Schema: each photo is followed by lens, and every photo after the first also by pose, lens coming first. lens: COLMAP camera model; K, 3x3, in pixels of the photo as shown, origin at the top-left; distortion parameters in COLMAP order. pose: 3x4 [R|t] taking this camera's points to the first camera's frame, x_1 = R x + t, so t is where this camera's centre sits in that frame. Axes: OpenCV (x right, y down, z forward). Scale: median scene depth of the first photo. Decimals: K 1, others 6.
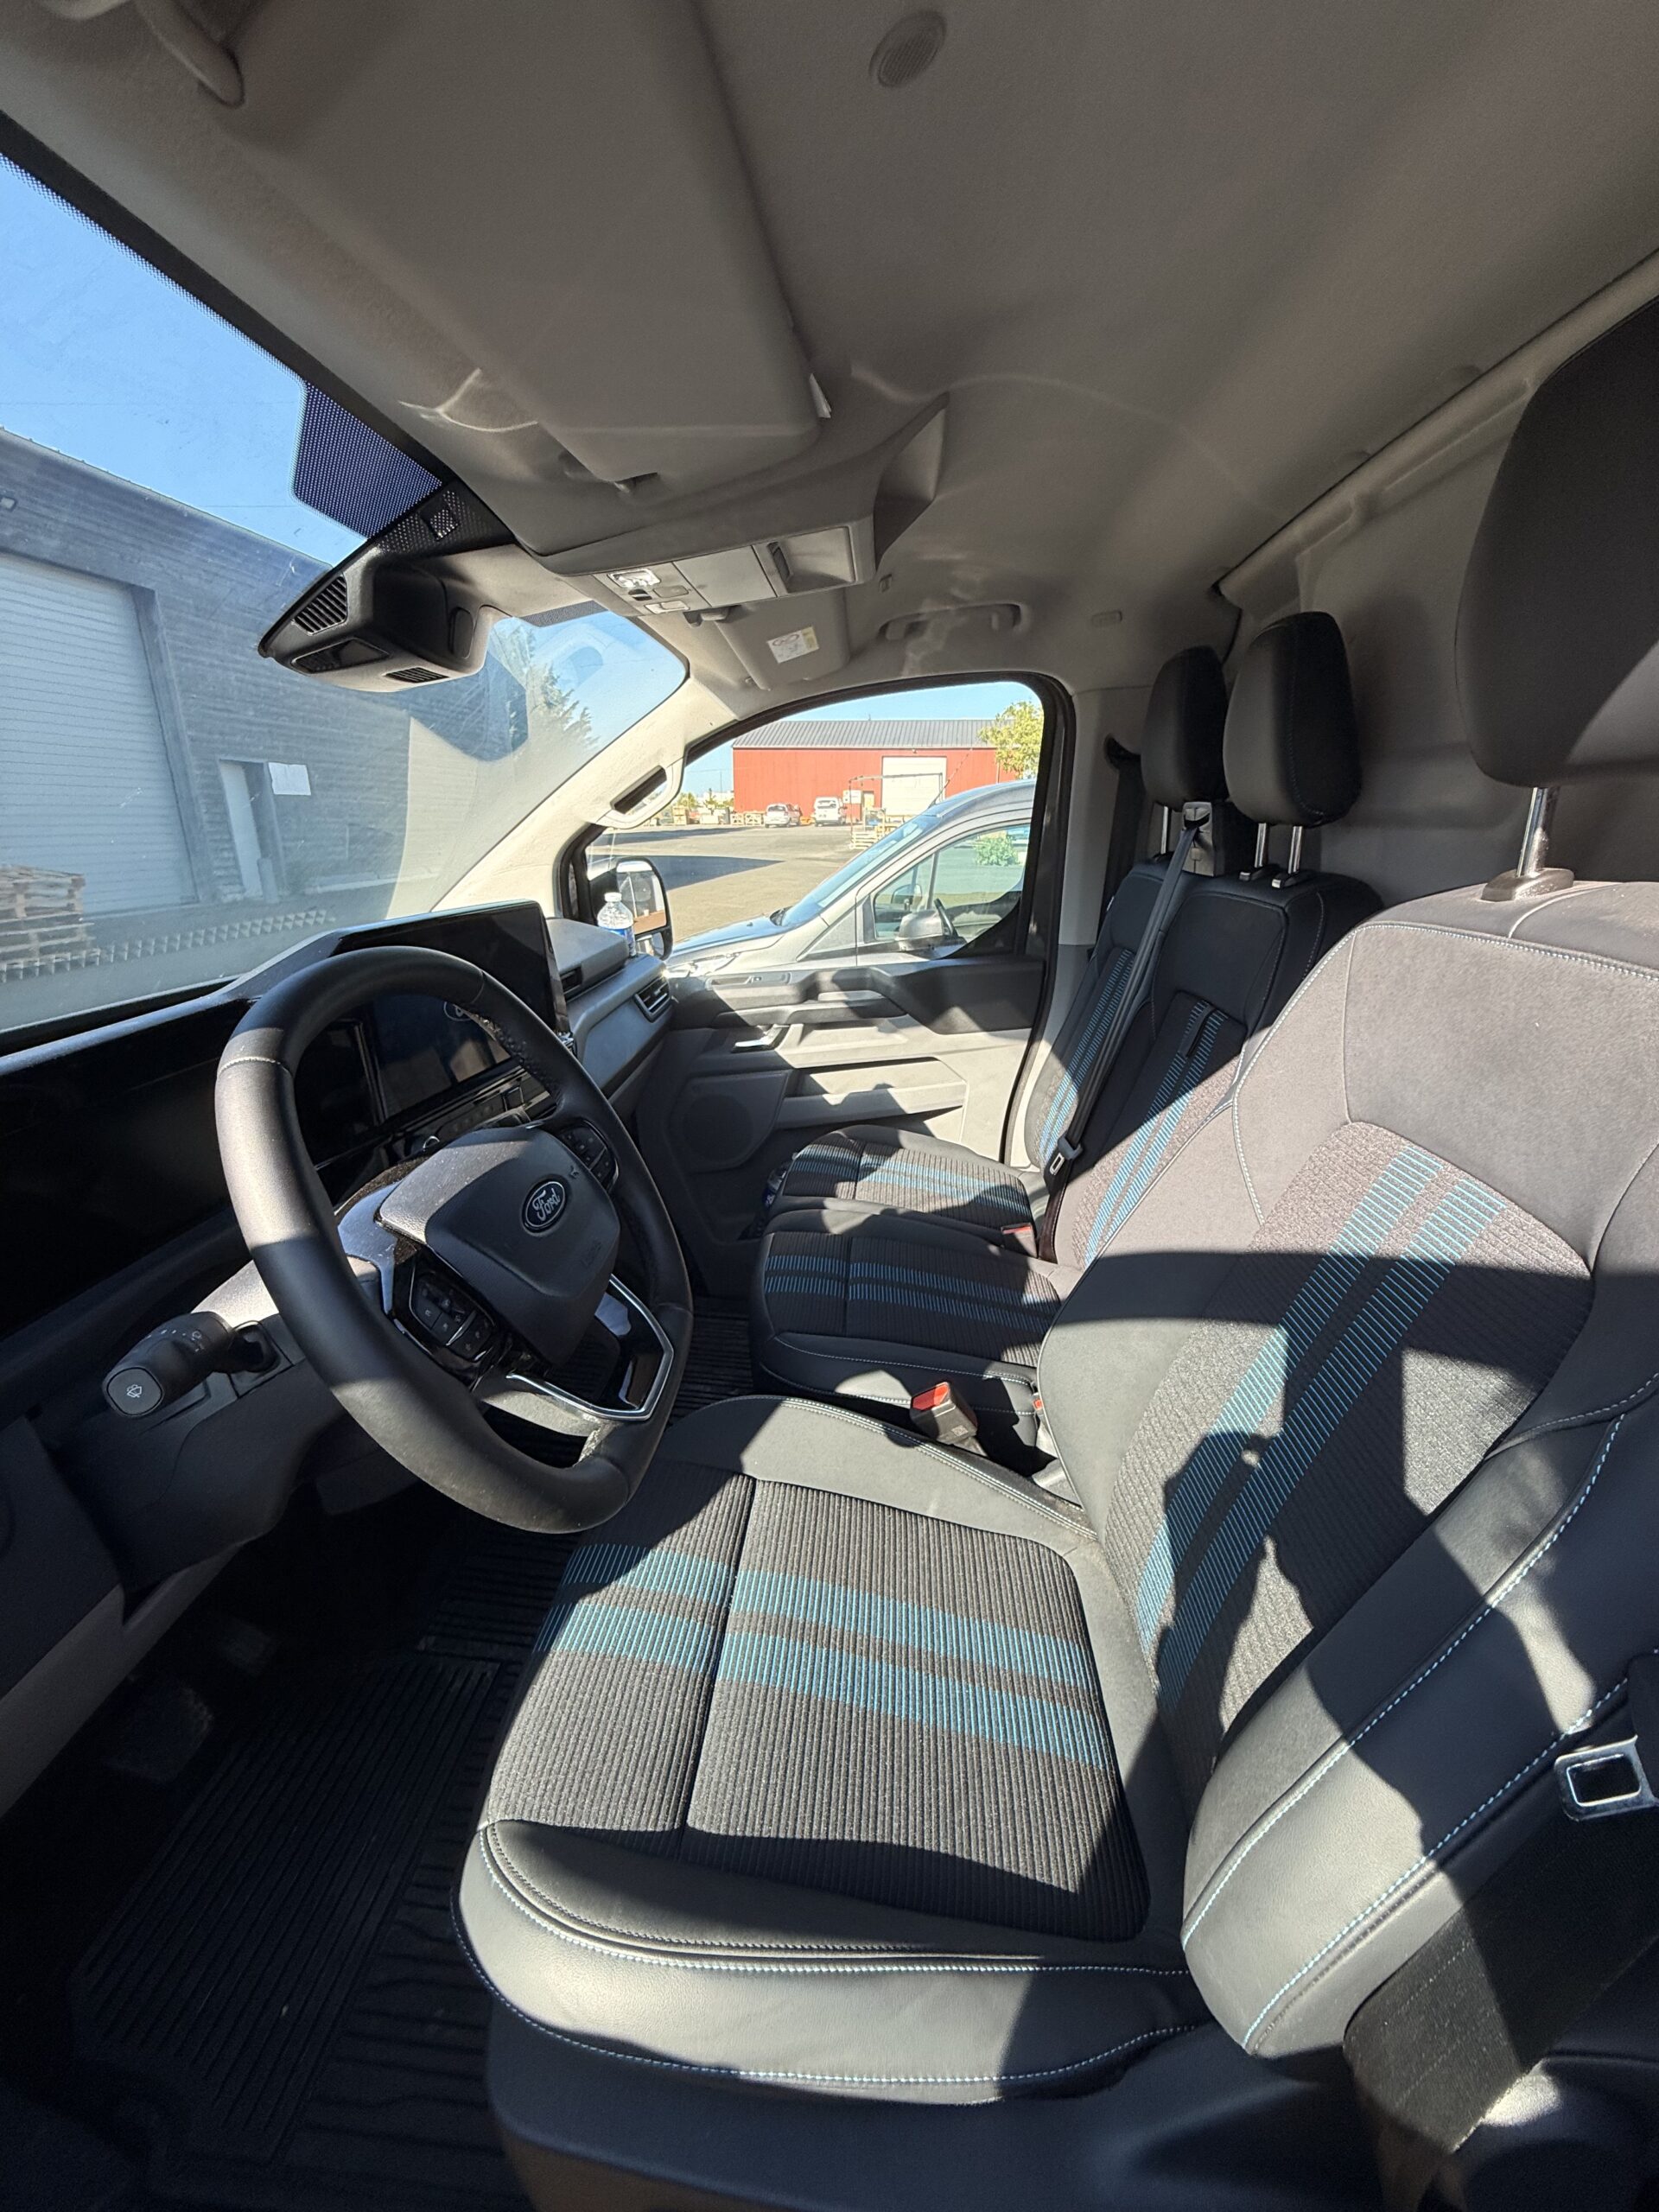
lens RADIAL K [[893.0, 0, 830.7], [0, 893.0, 1104.4], [0, 0, 1]] dist [0.000528, 0.000013]
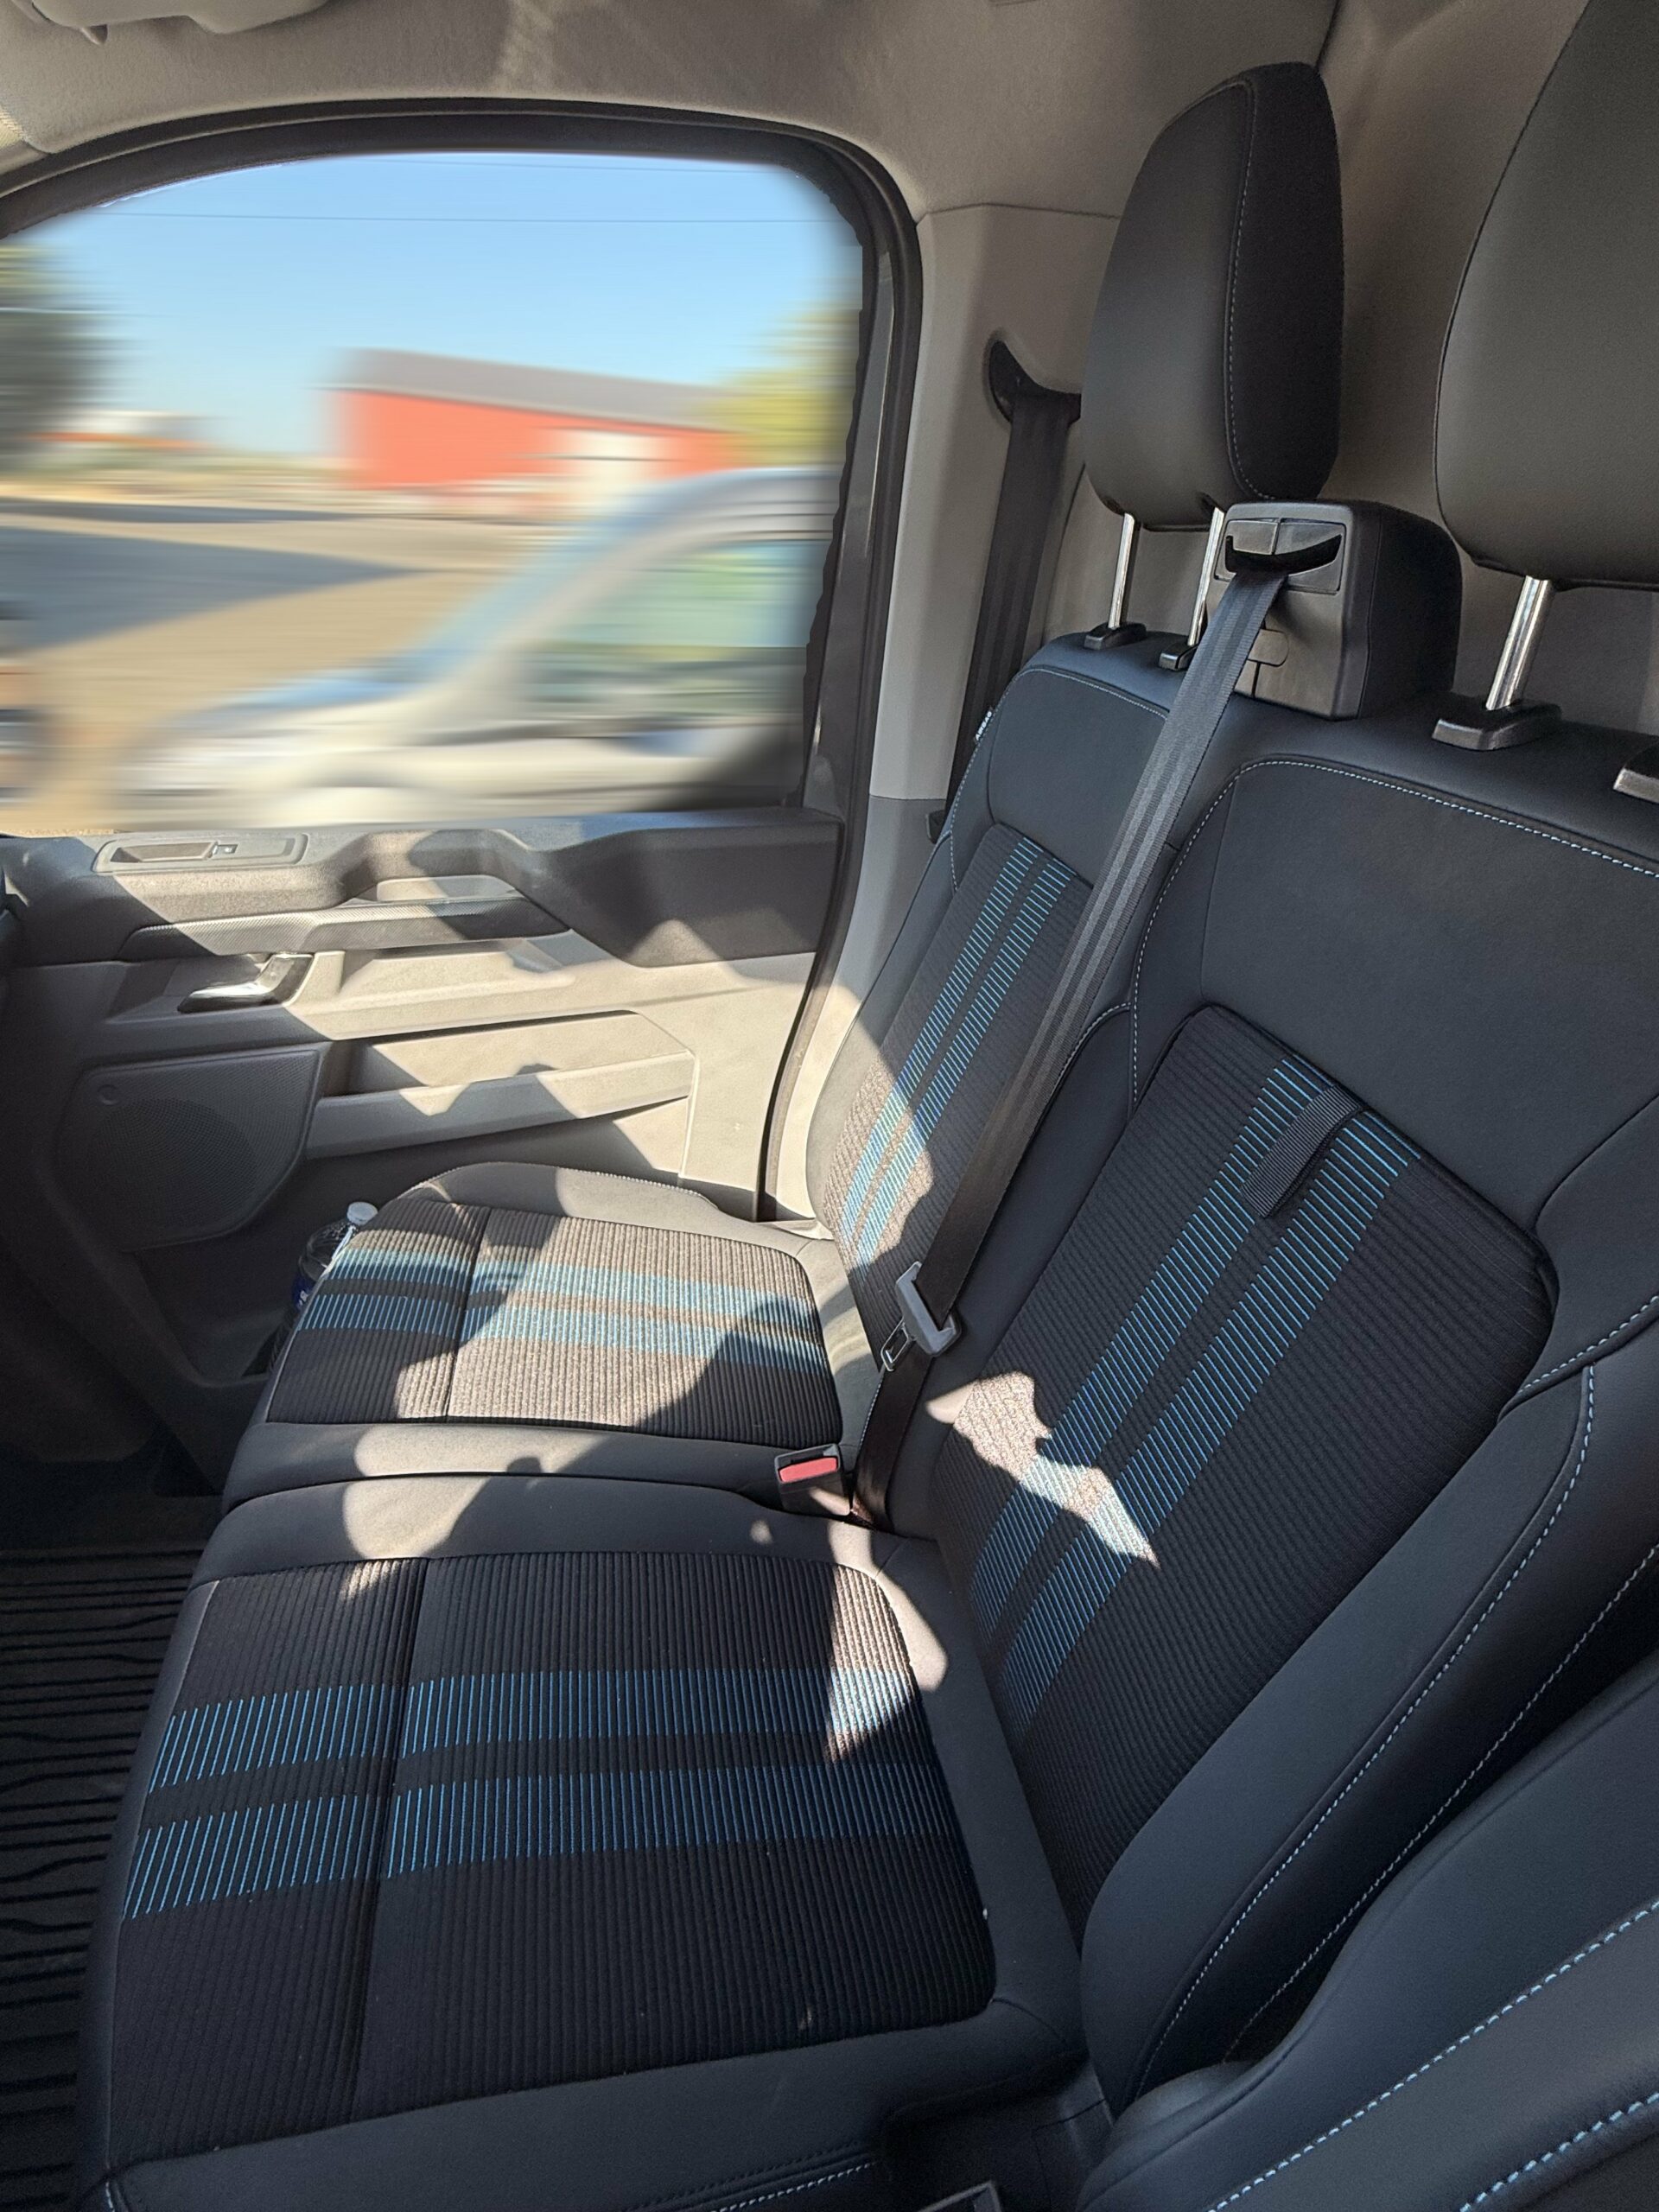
lens RADIAL K [[1093.7, 0, 827.0], [0, 1093.7, 1106.1], [0, 0, 1]] dist [0.012332, 0.000732]
pose [[0.963020, -0.046873, 0.265320, 0.057842], [0.000282, 0.984925, 0.172980, -0.111090], [-0.269429, -0.166508, 0.948516, 0.376268]]
